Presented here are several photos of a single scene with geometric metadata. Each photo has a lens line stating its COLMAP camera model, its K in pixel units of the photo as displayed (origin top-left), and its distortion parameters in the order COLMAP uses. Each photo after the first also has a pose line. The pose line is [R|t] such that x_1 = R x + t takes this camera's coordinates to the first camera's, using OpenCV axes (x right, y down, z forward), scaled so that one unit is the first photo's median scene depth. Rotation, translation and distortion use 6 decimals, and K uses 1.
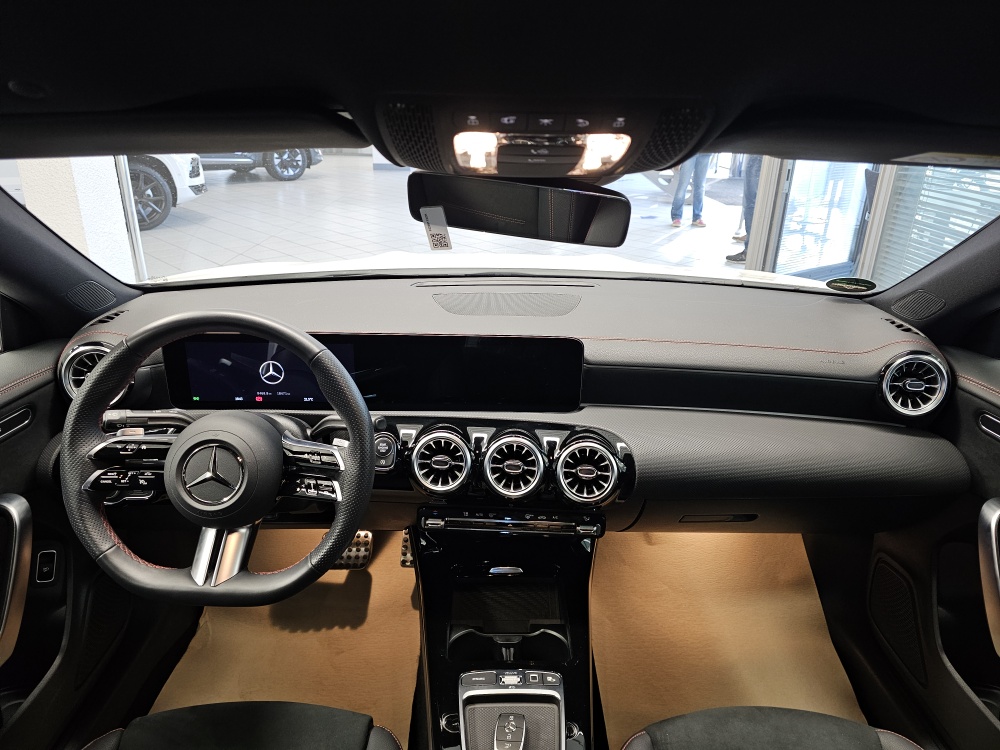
lens RADIAL K [[670.8, 0, 501.2], [0, 670.8, 365.3], [0, 0, 1]] dist [0.085404, -0.099992]
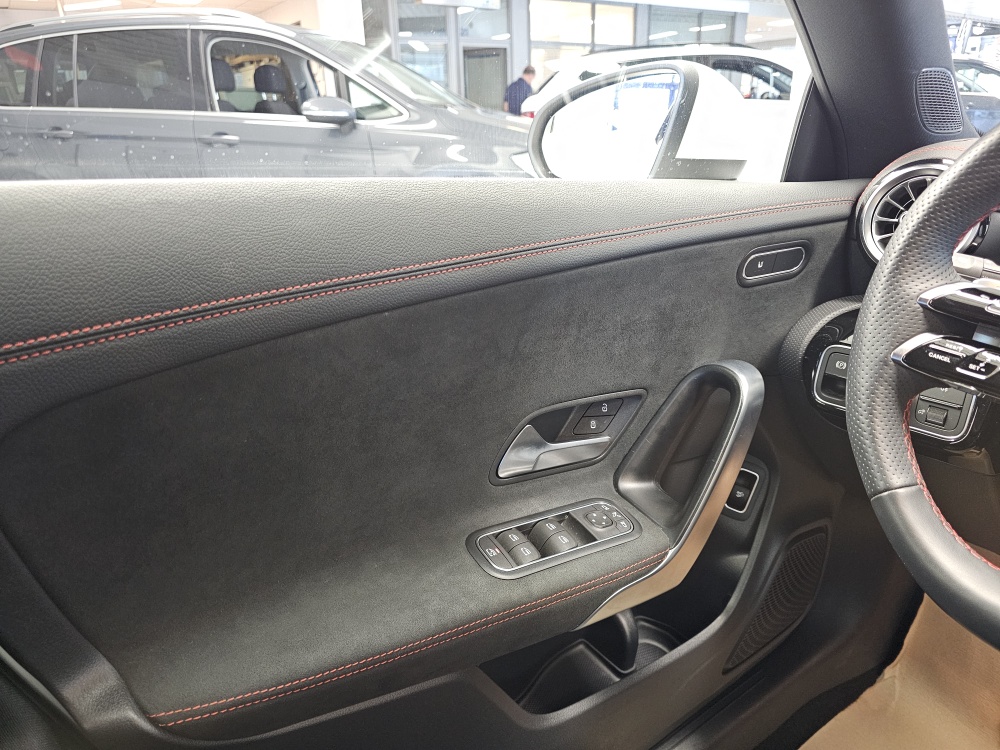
lens RADIAL K [[677.9, 0, 503.0], [0, 677.9, 366.4], [0, 0, 1]] dist [0.050057, -0.054974]
pose [[0.583545, 0.243416, -0.774741, -0.313388], [-0.261671, 0.959497, 0.104371, 0.173379], [0.768768, 0.141822, 0.623604, 0.370615]]
